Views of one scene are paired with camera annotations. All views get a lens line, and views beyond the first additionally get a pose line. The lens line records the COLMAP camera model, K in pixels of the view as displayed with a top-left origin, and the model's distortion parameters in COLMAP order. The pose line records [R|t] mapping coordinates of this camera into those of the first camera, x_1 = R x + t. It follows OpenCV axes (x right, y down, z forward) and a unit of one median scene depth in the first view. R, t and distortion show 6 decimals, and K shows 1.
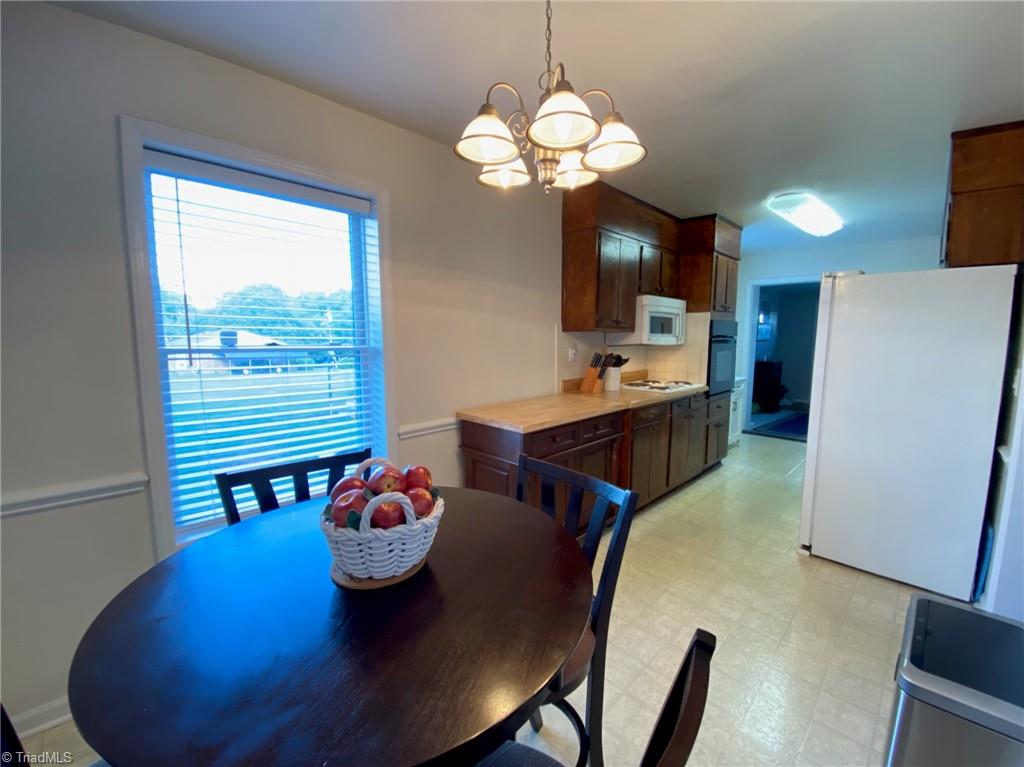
lens RADIAL K [[410.1, 0, 519.2], [0, 410.1, 383.0], [0, 0, 1]] dist [0.037038, -0.034546]
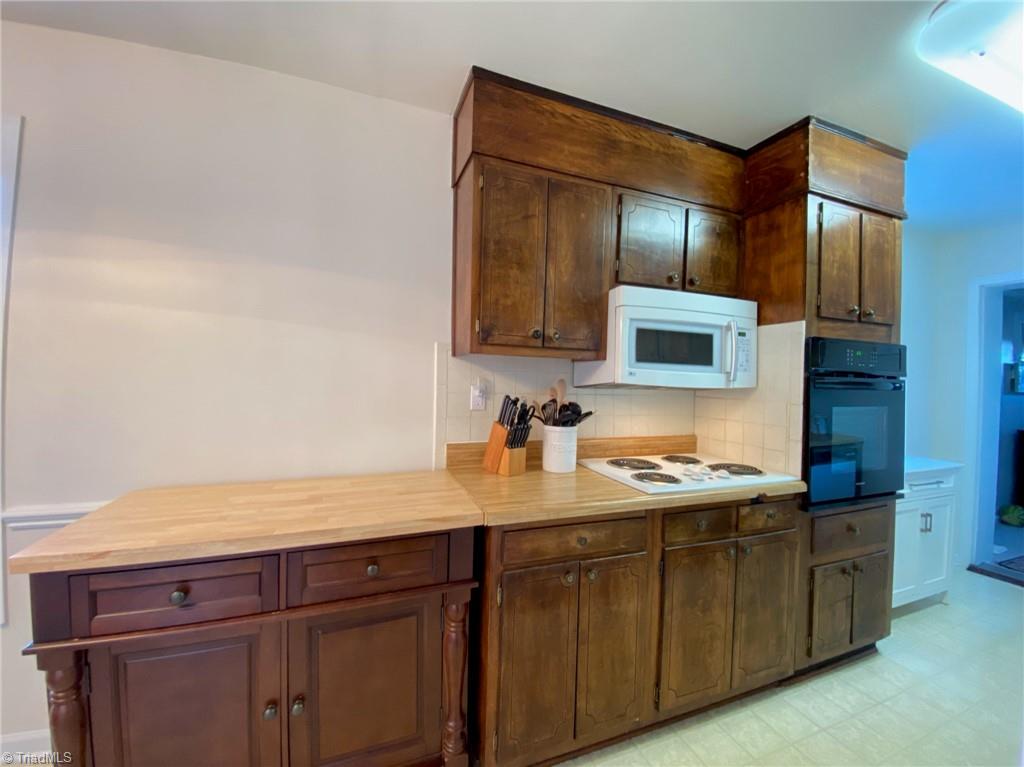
lens RADIAL K [[410.1, 0, 519.2], [0, 410.1, 383.0], [0, 0, 1]] dist [0.037038, -0.034546]
pose [[0.913023, 0.022257, -0.407301, 0.377860], [-0.068384, 0.992730, -0.099045, -0.036320], [0.402136, 0.118284, 0.907907, 0.480595]]
